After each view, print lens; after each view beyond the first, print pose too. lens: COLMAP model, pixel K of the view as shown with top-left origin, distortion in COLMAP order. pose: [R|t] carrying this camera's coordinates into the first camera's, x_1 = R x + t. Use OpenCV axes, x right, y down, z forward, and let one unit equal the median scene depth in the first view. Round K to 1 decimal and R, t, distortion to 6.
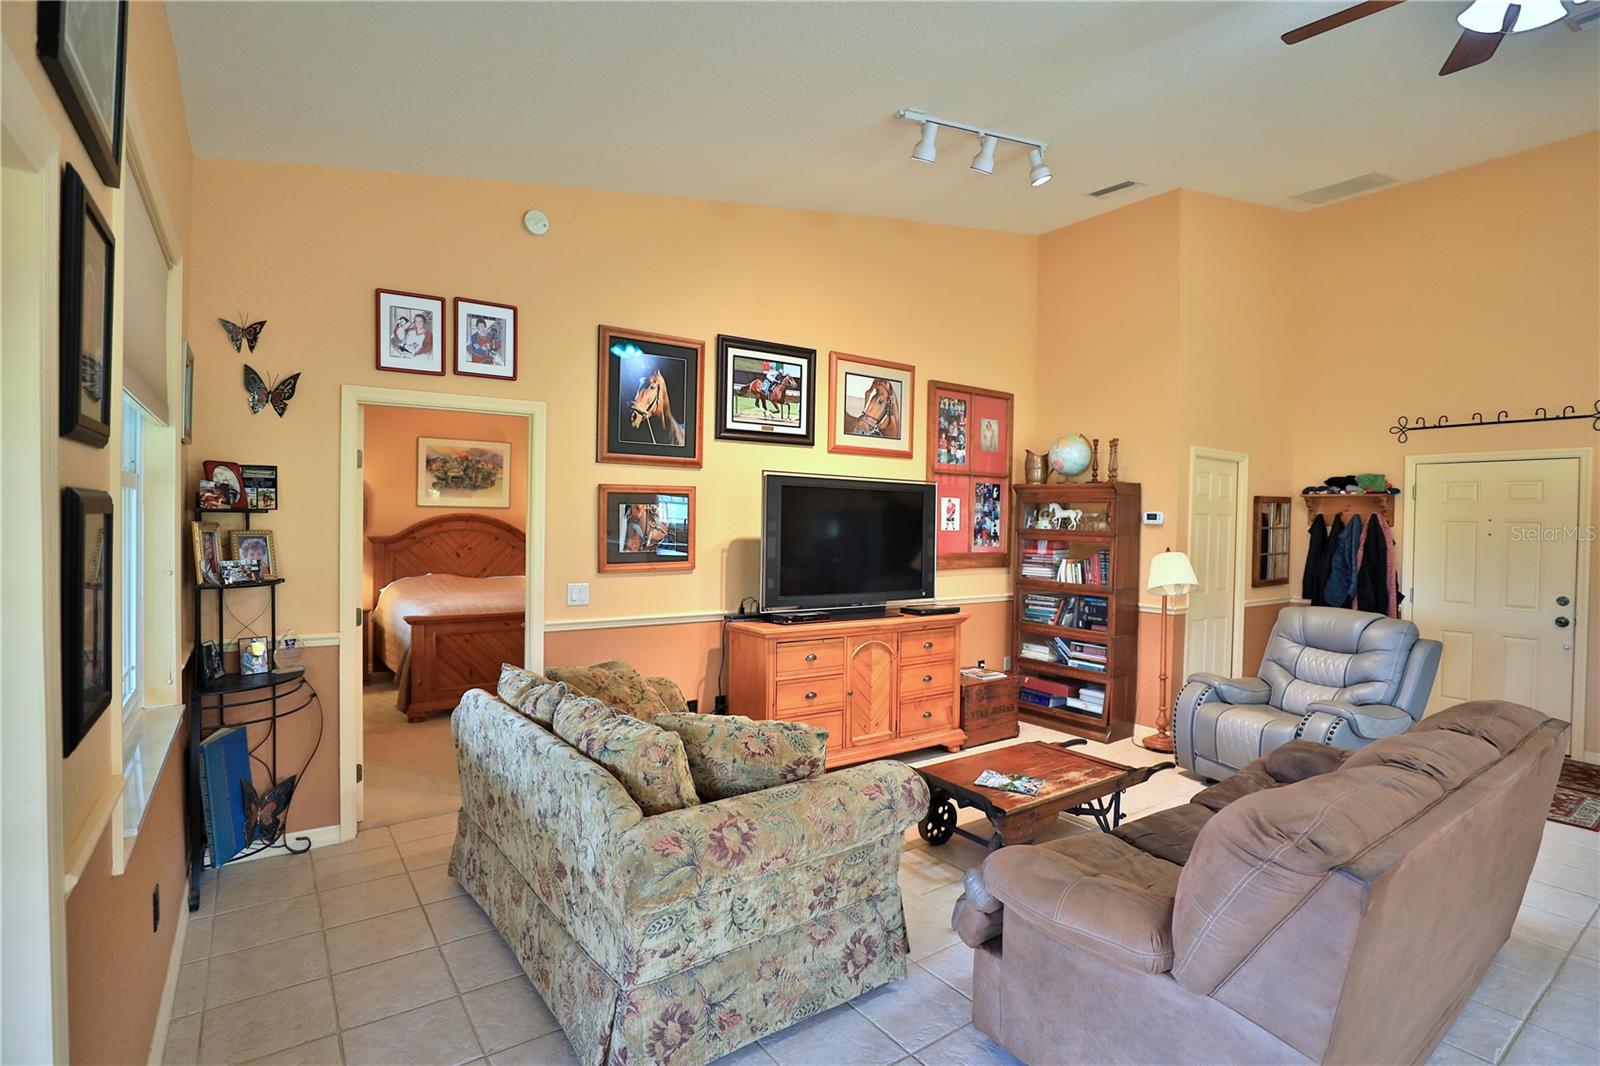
lens RADIAL K [[767.0, 0, 798.7], [0, 767.0, 531.7], [0, 0, 1]] dist [-0.033810, 0.003455]
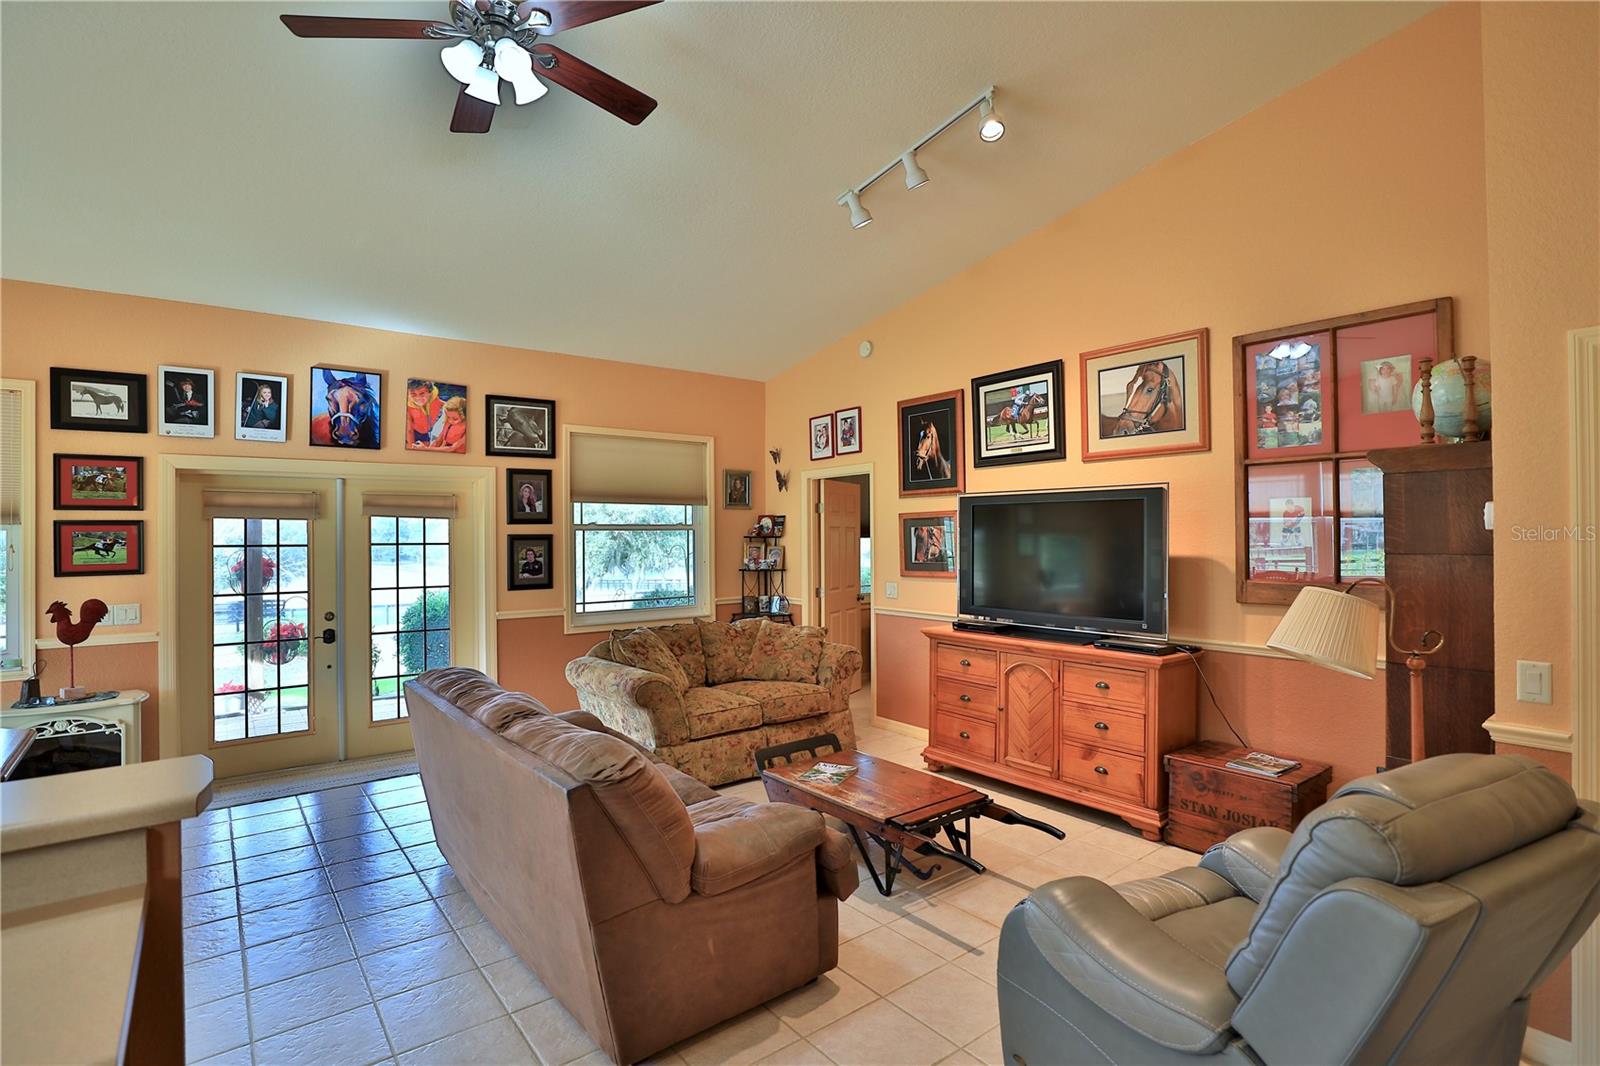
lens RADIAL K [[767.0, 0, 804.6], [0, 767.0, 532.7], [0, 0, 1]] dist [-0.033810, 0.003455]
pose [[0.053855, -0.020952, -0.998329, 1.032998], [-0.008539, 0.999734, -0.021442, 0.004631], [0.998512, 0.009679, 0.053661, 0.675499]]
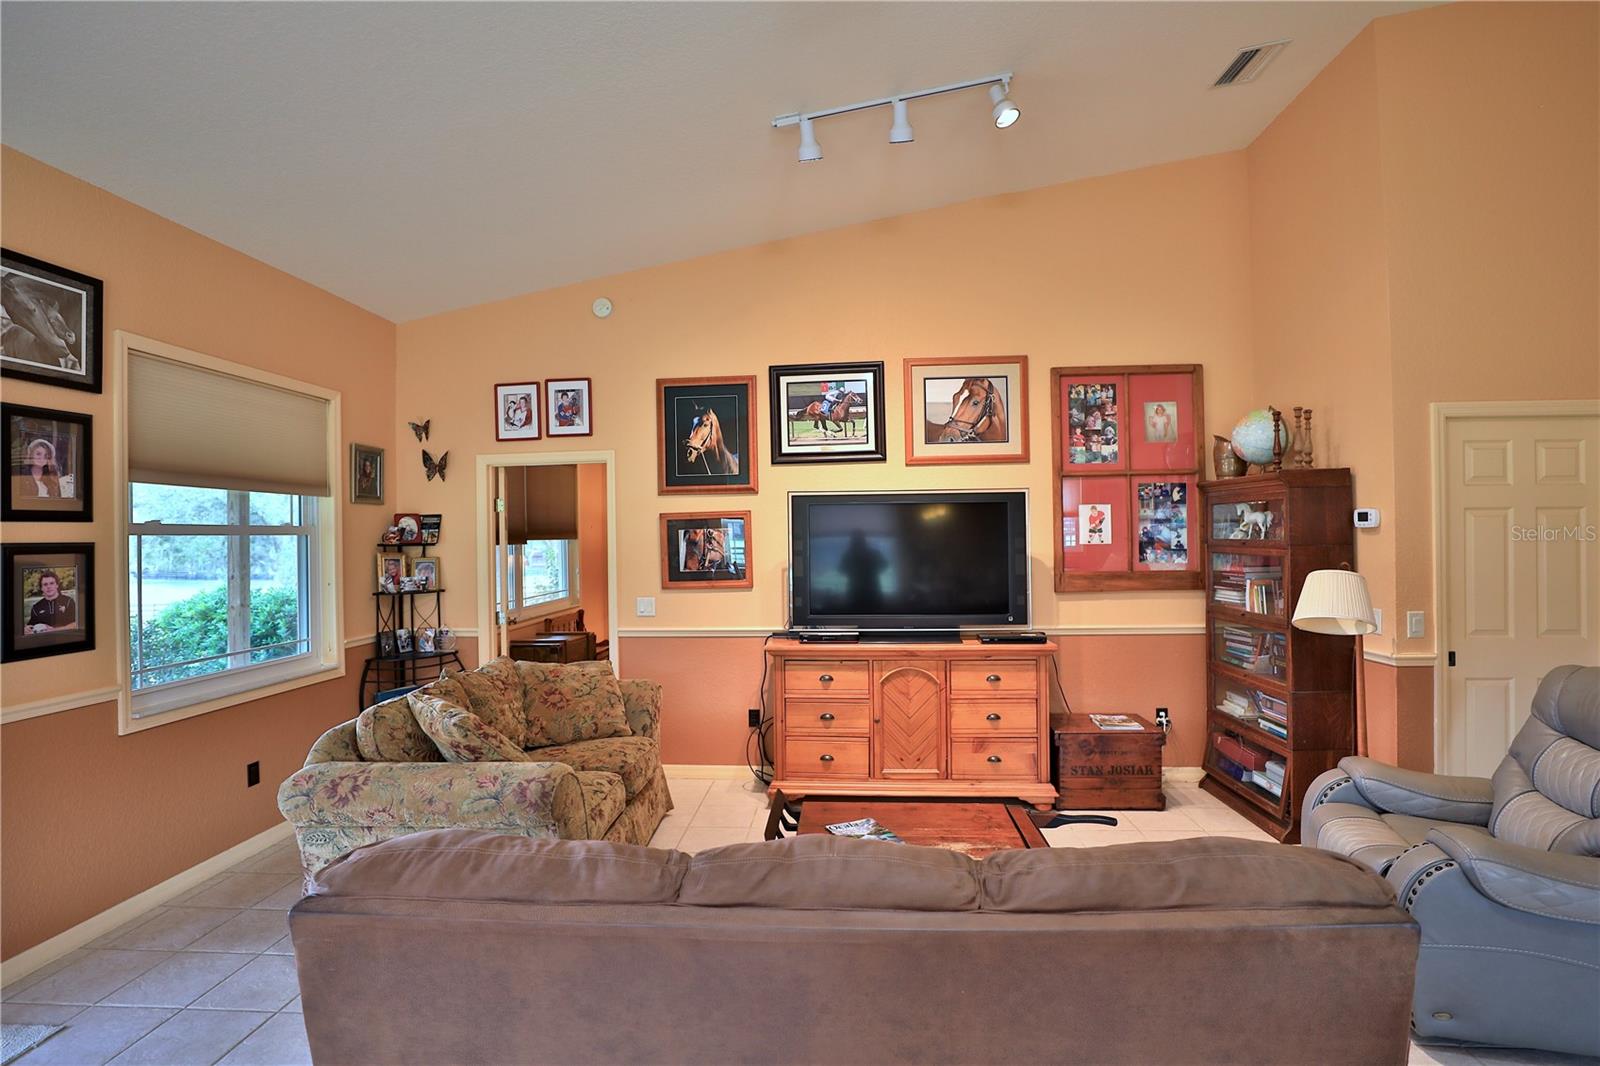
lens RADIAL K [[767.0, 0, 802.2], [0, 767.0, 533.1], [0, 0, 1]] dist [-0.033810, 0.003455]
pose [[0.771867, -0.032671, -0.634944, 0.590947], [0.018761, 0.999414, -0.028618, 0.005087], [0.635507, 0.010177, 0.772028, 0.206884]]
